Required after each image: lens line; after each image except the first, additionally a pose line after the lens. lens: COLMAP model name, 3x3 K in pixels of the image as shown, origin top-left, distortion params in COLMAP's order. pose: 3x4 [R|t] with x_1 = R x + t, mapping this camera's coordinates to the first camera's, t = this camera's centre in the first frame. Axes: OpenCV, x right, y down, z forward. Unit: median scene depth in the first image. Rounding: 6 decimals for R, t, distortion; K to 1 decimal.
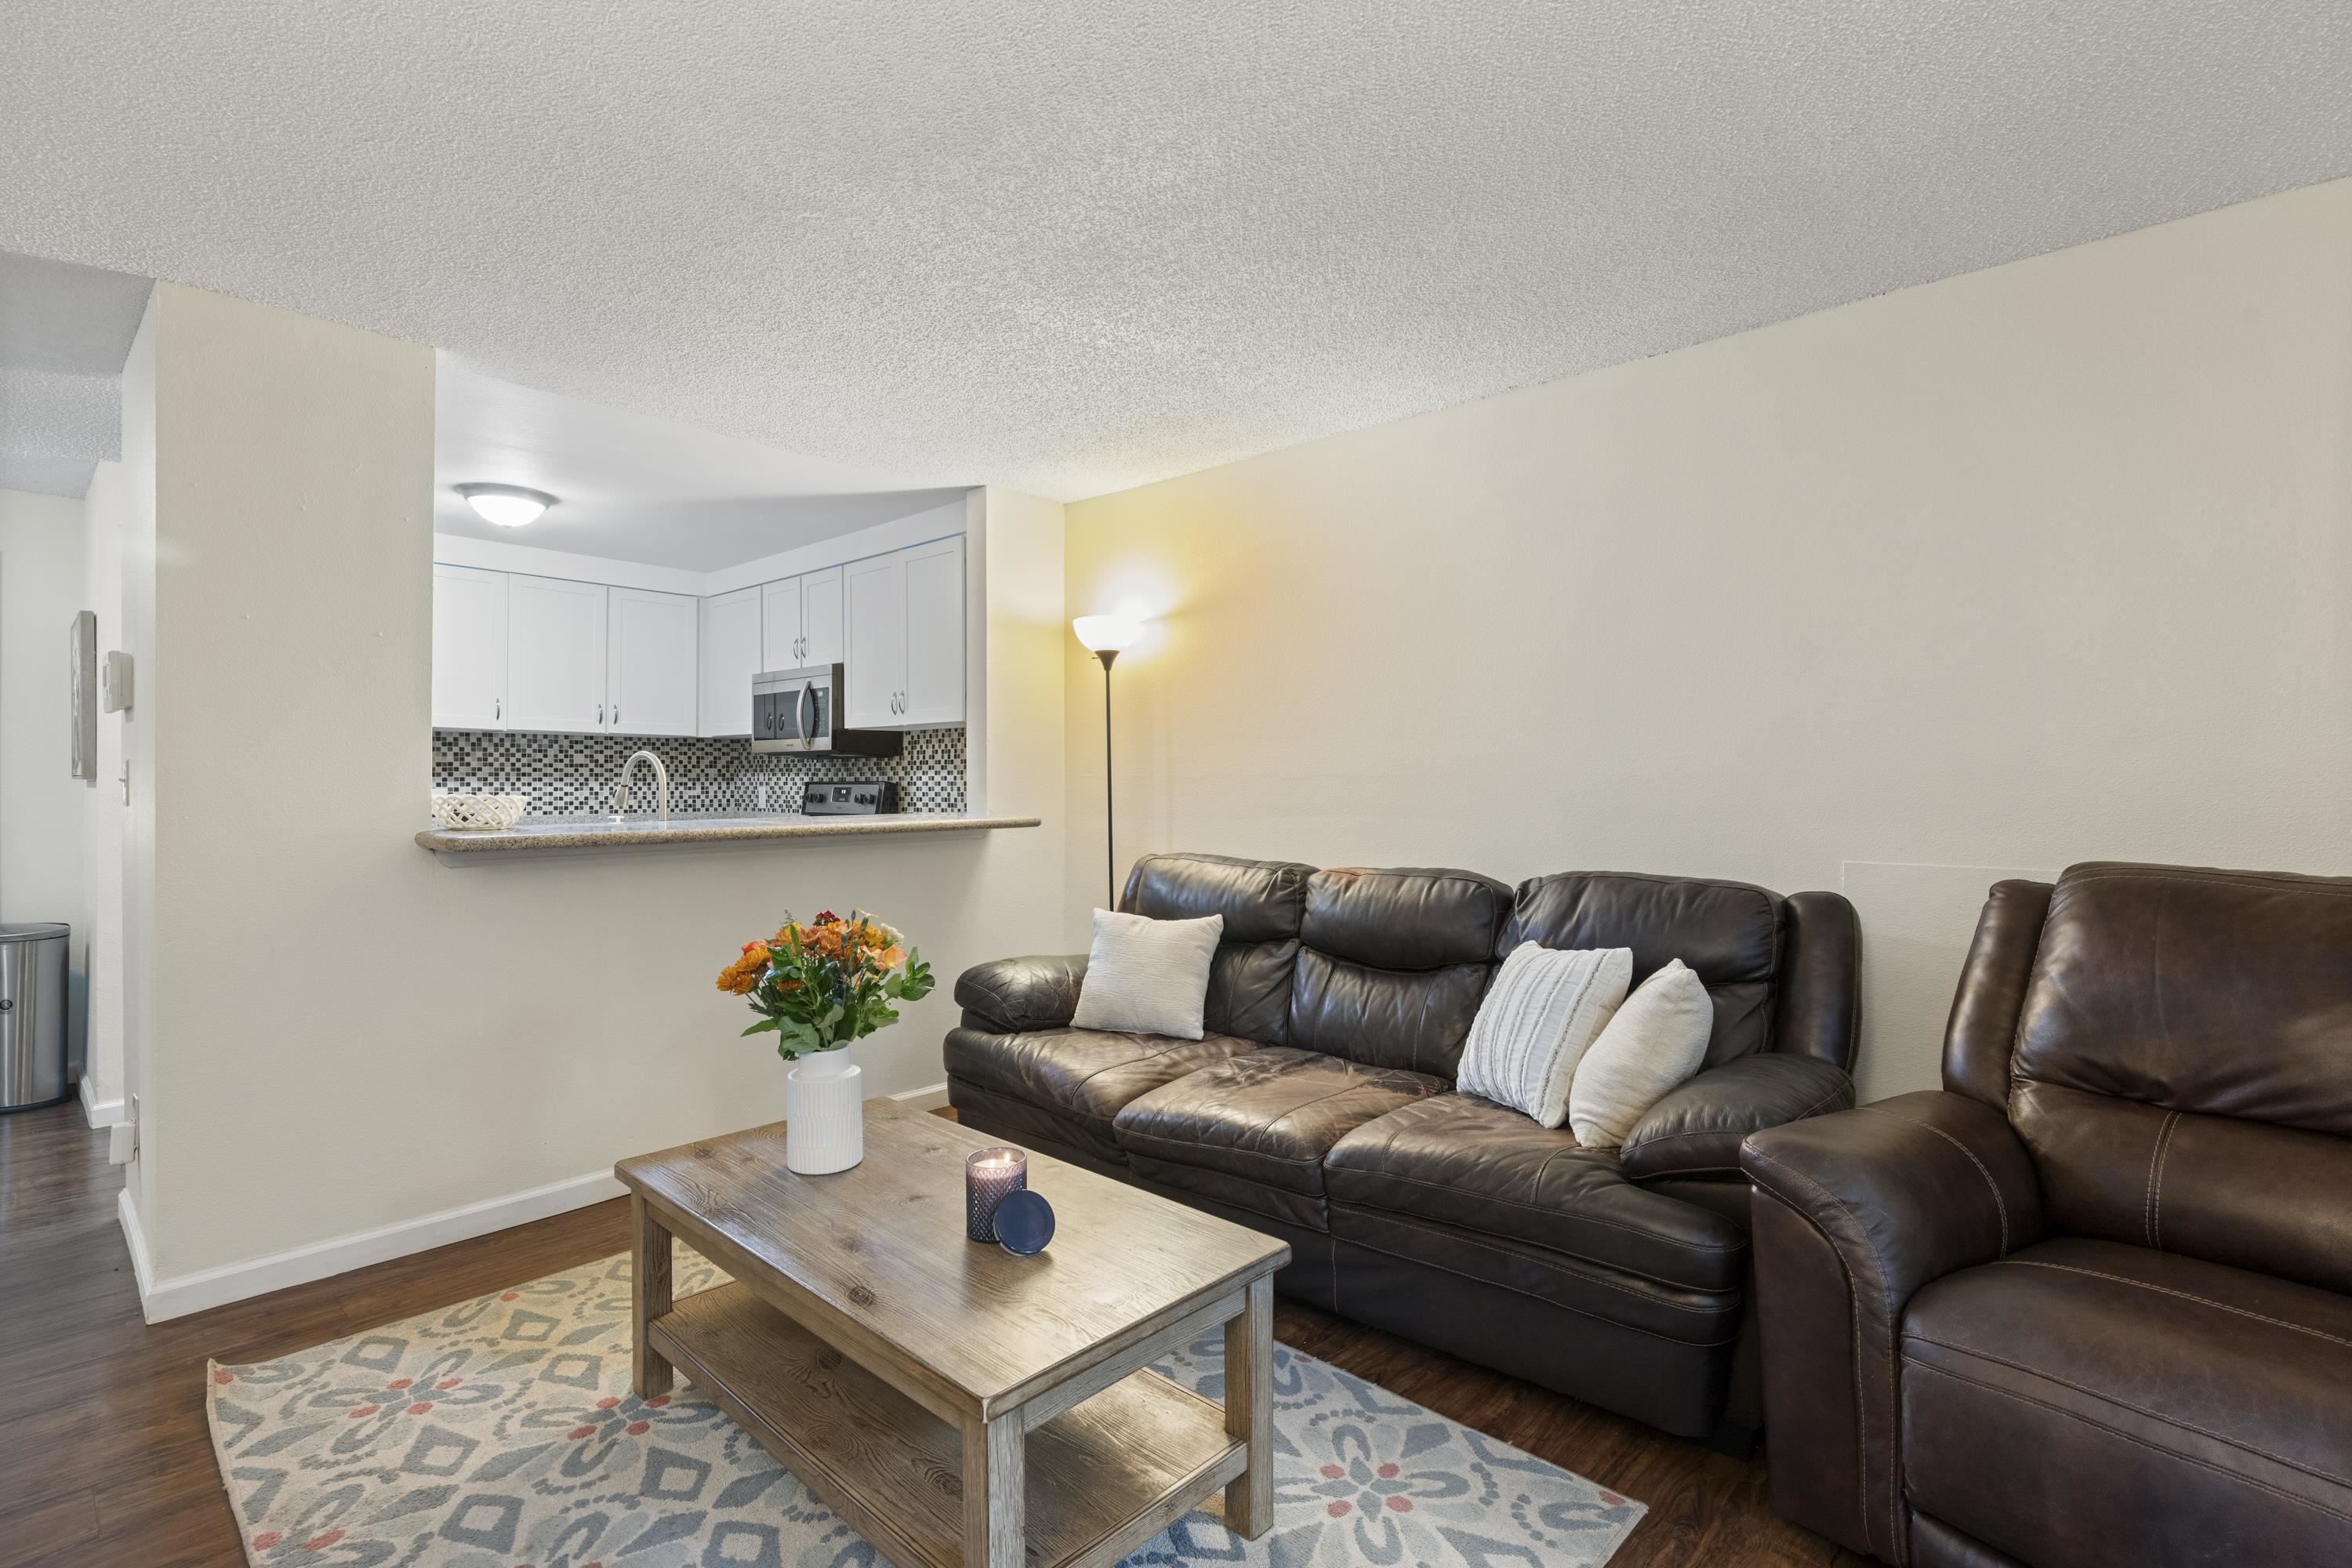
lens RADIAL K [[1095.2, 0, 1161.6], [0, 1095.2, 778.6], [0, 0, 1]] dist [0.010240, 0.000320]
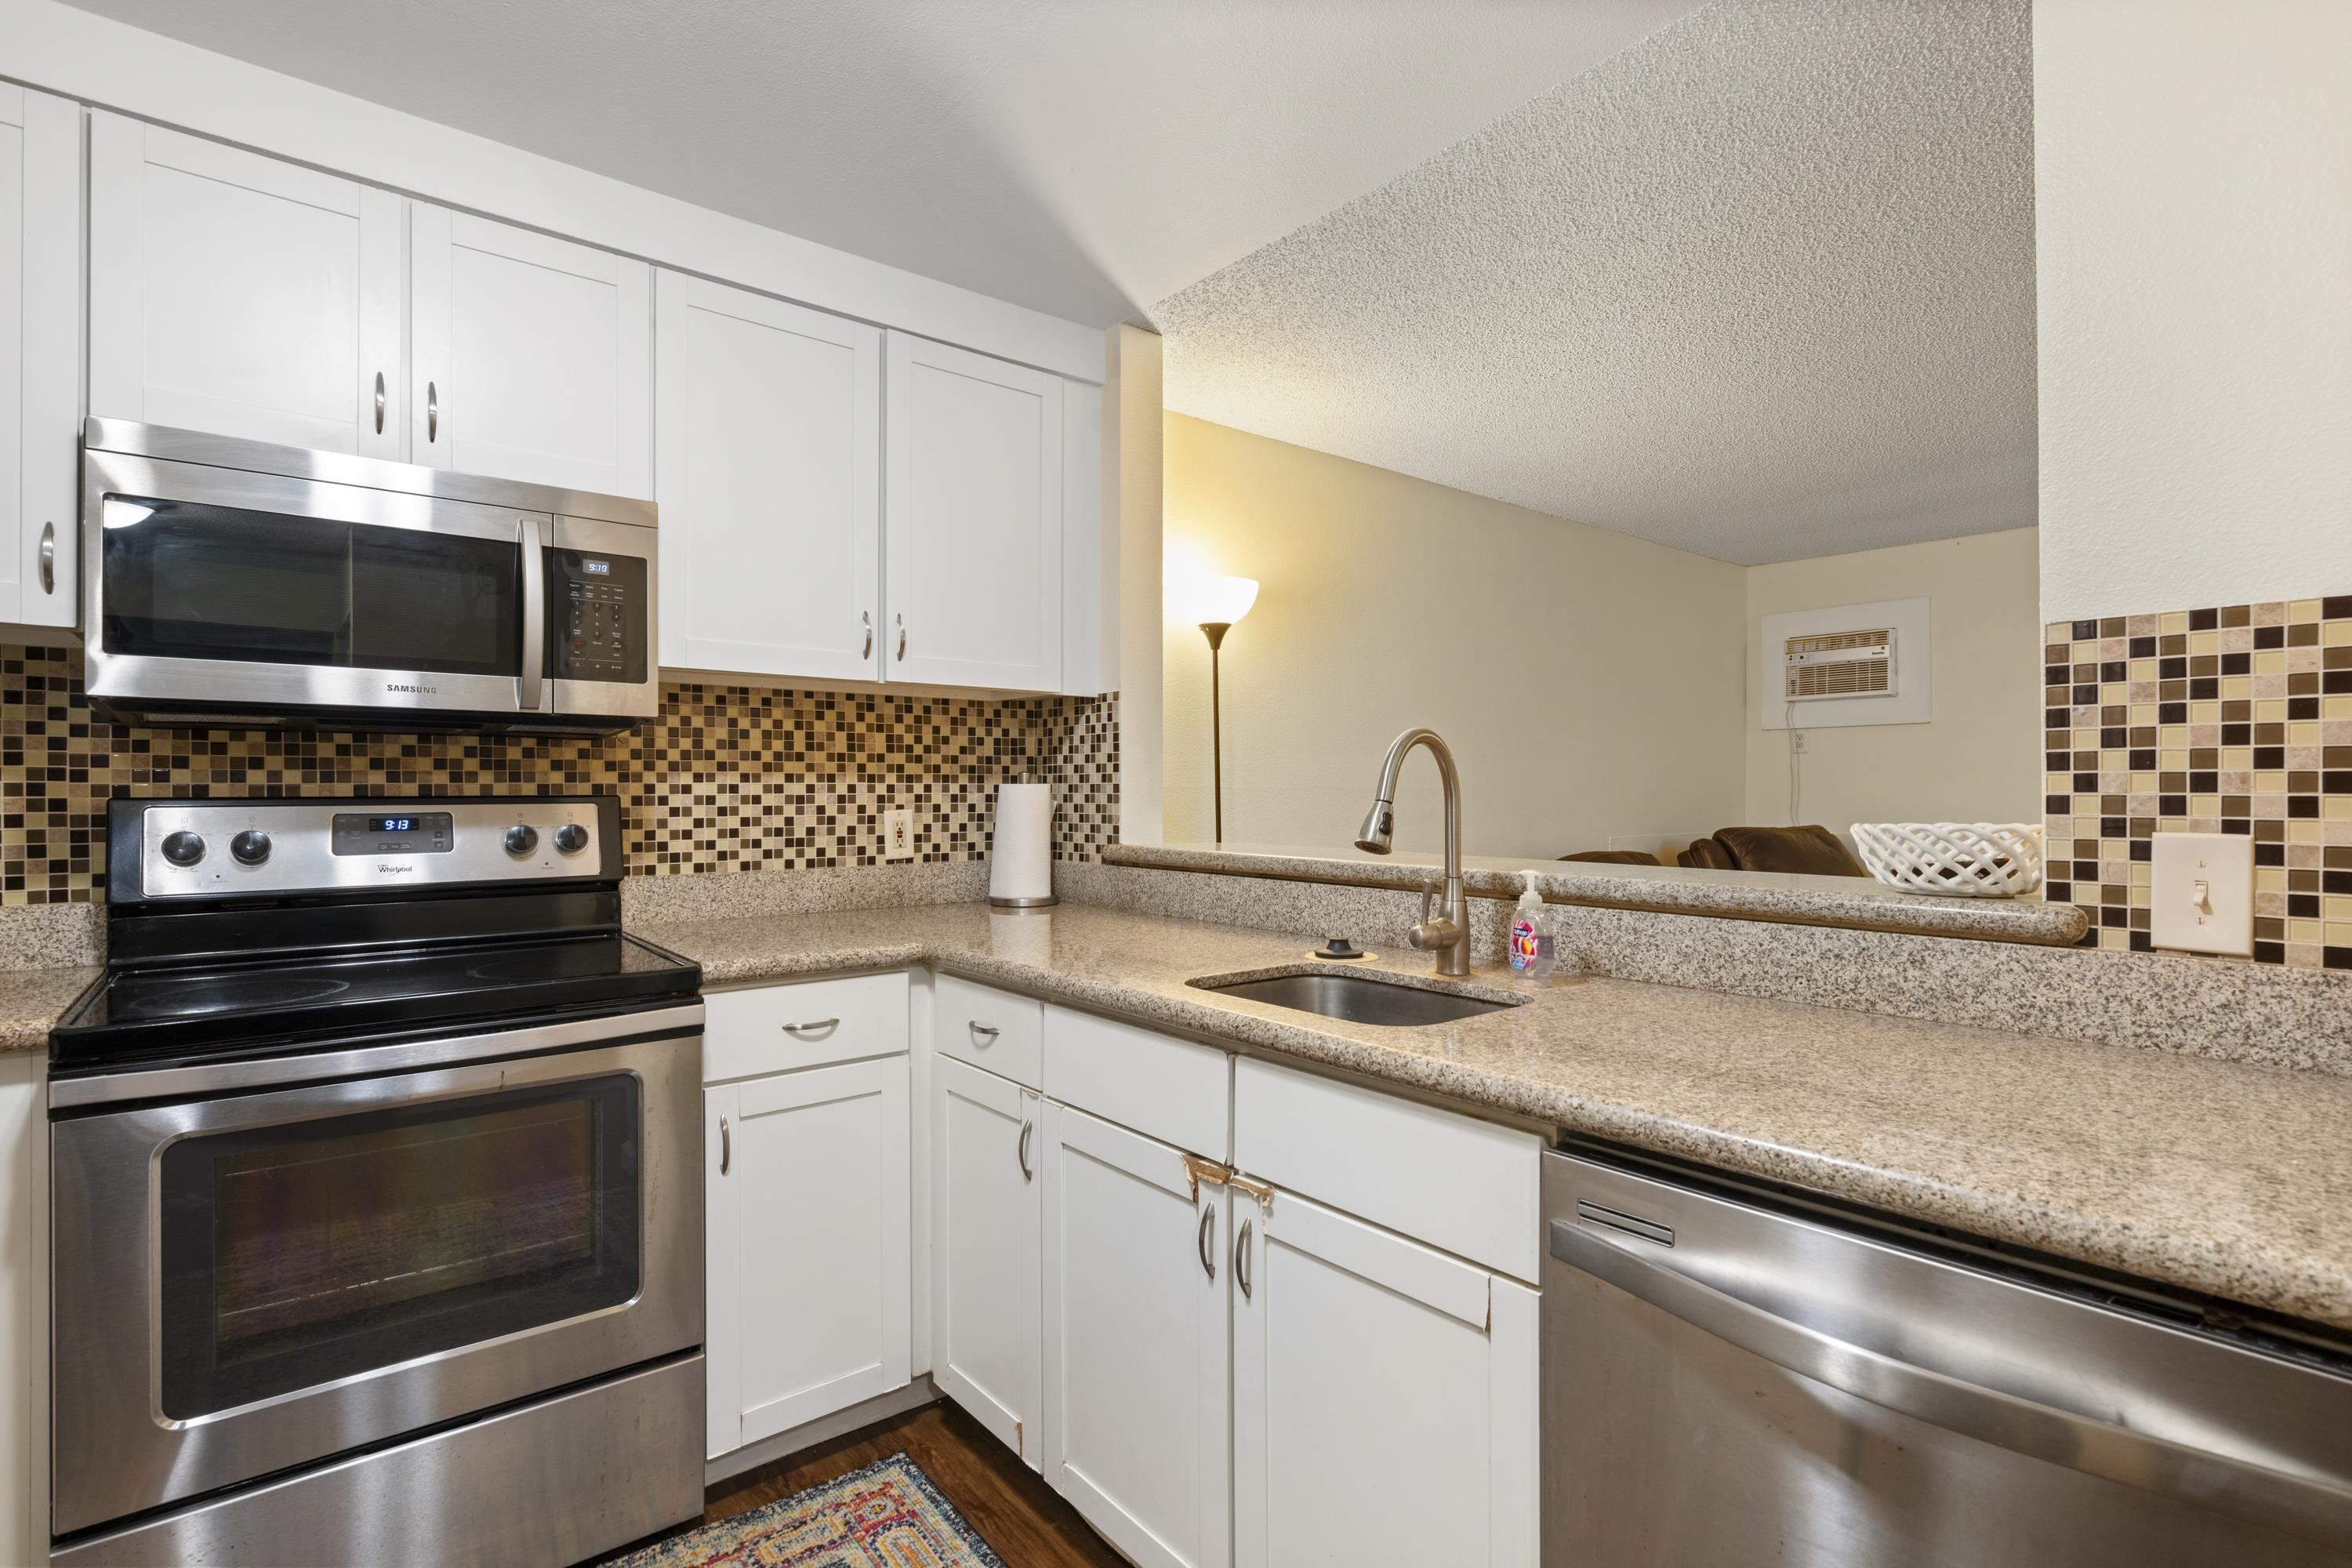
lens RADIAL K [[1123.6, 0, 1181.2], [0, 1123.6, 788.0], [0, 0, 1]] dist [-0.000047, 0.000860]
pose [[0.131080, 0.004688, 0.991361, -0.617402], [0.001484, 0.999987, -0.004925, 0.001894], [-0.991371, 0.002117, 0.131071, 0.685200]]
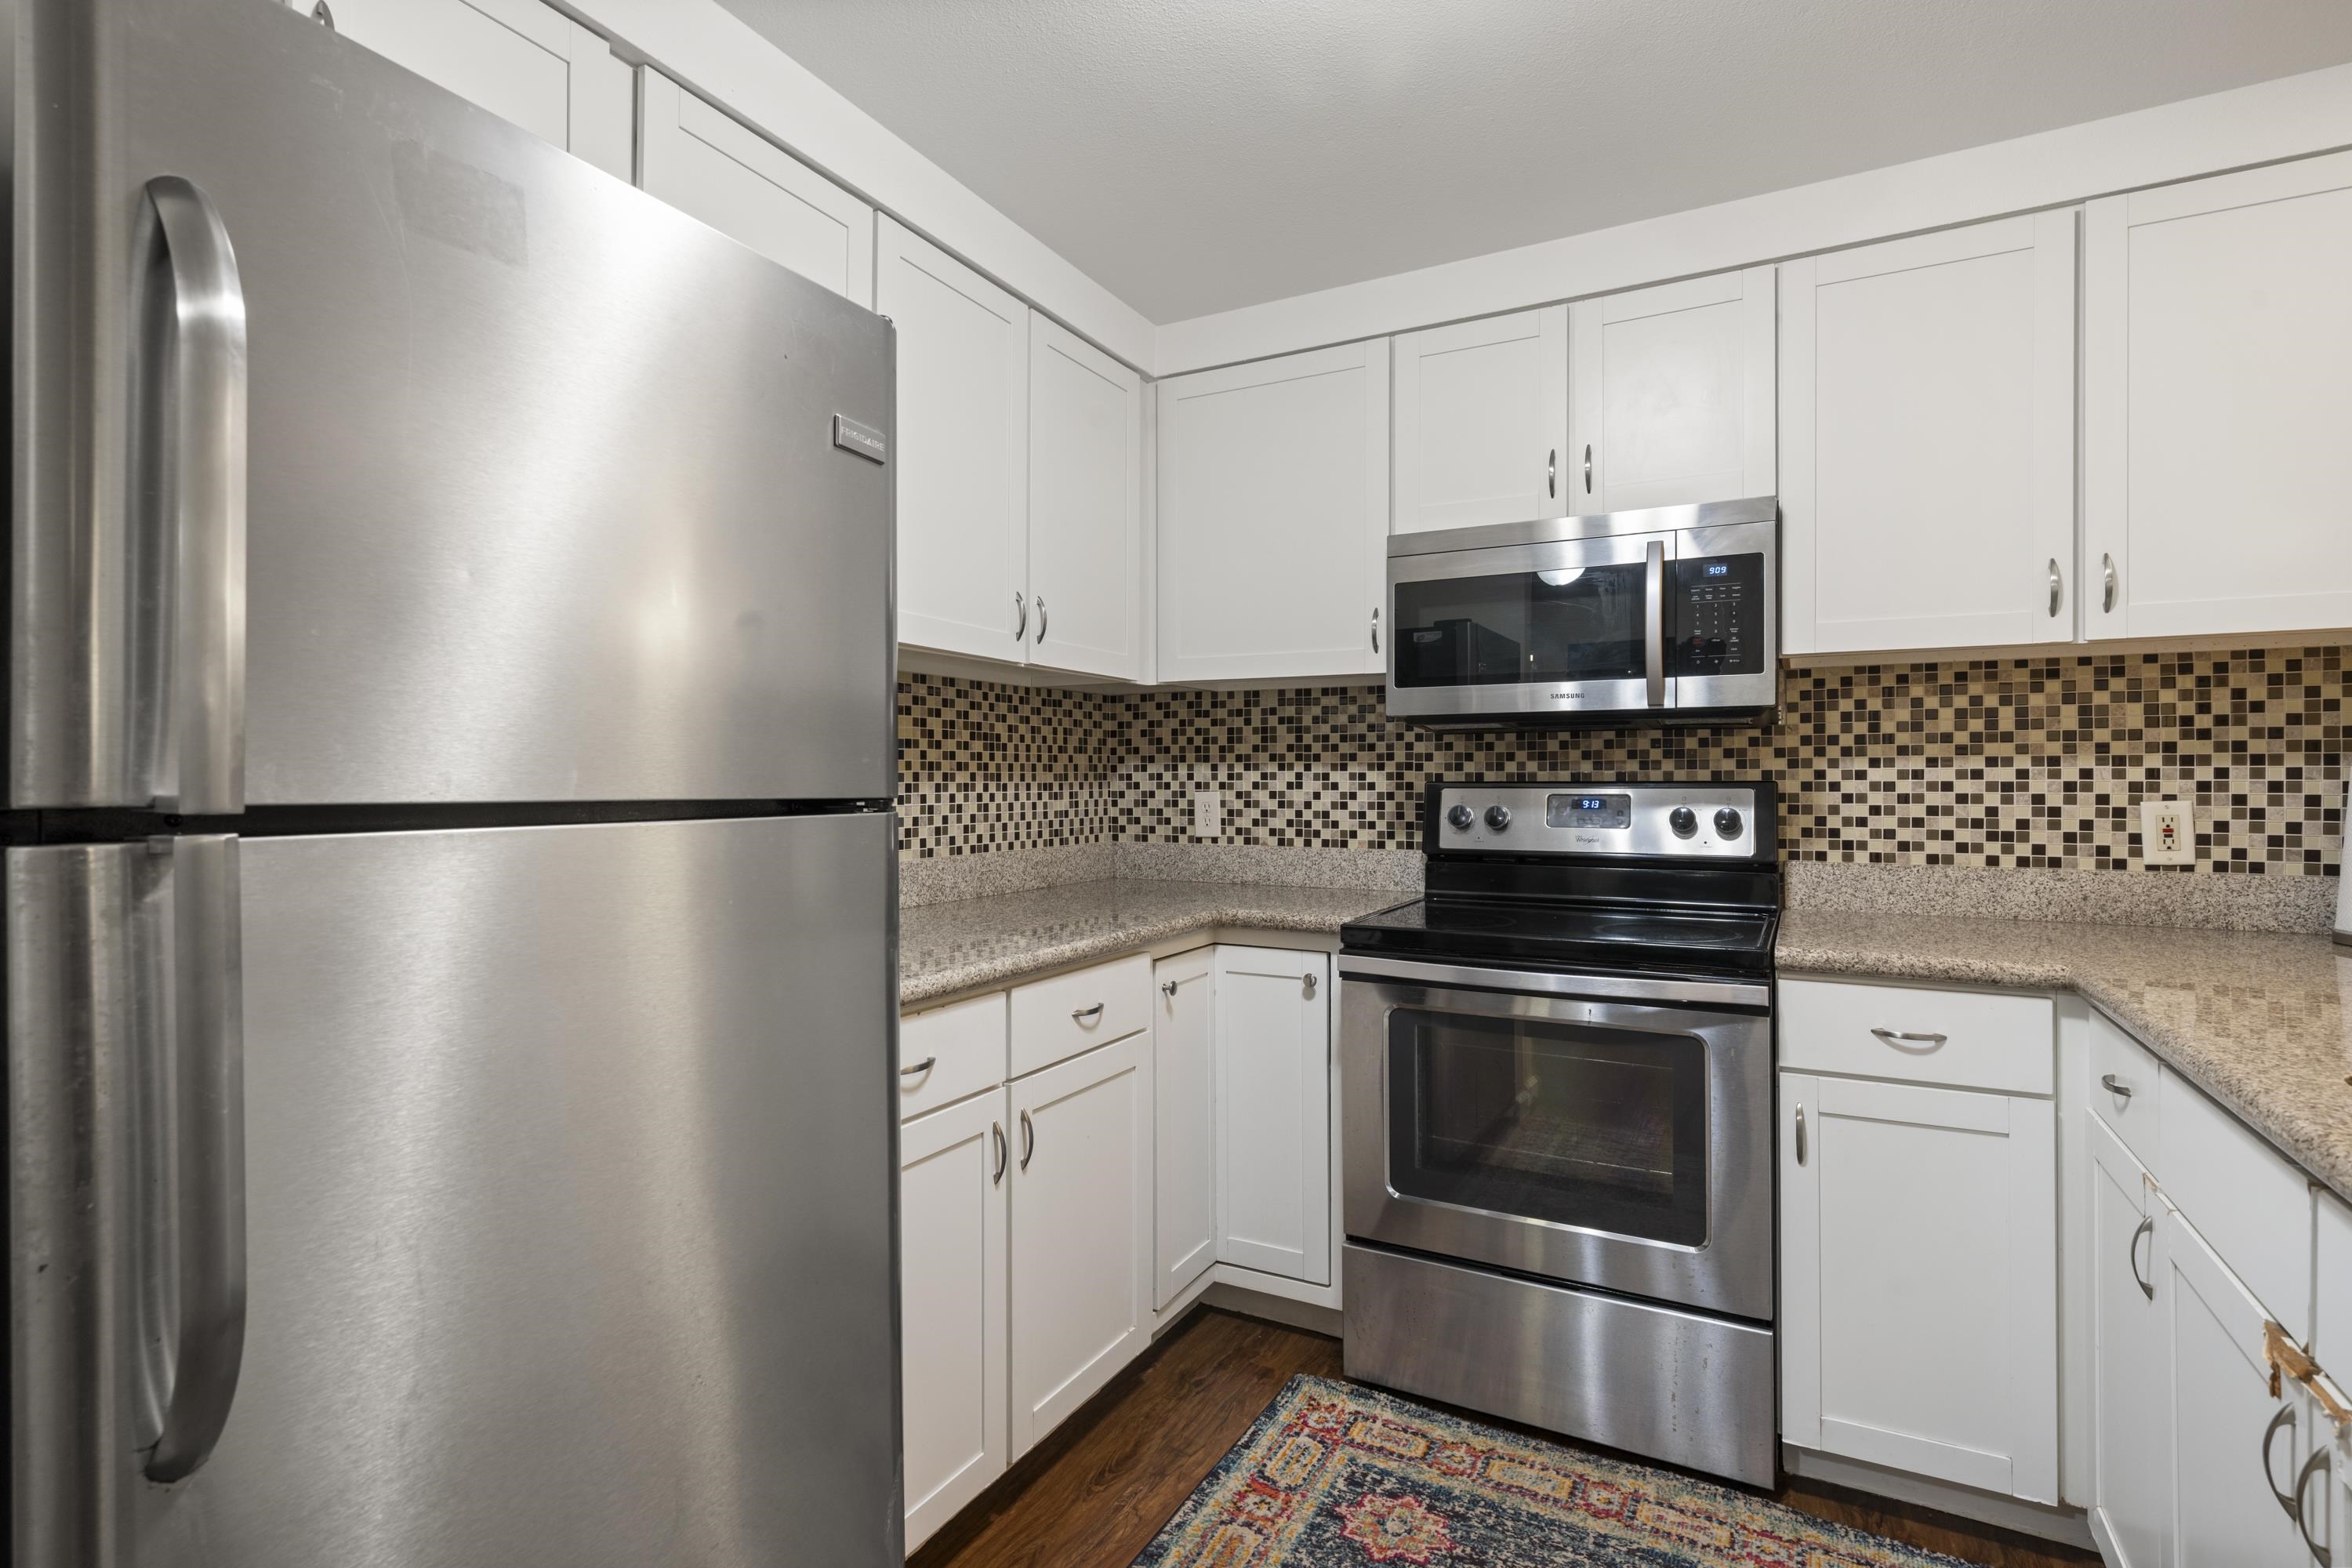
lens RADIAL K [[1123.6, 0, 1181.2], [0, 1123.6, 779.4], [0, 0, 1]] dist [-0.000047, 0.000860]
pose [[0.968072, 0.000864, 0.250670, -0.561886], [-0.000877, 1.000000, -0.000060, 0.001855], [-0.250670, -0.000162, 0.968073, 0.587679]]
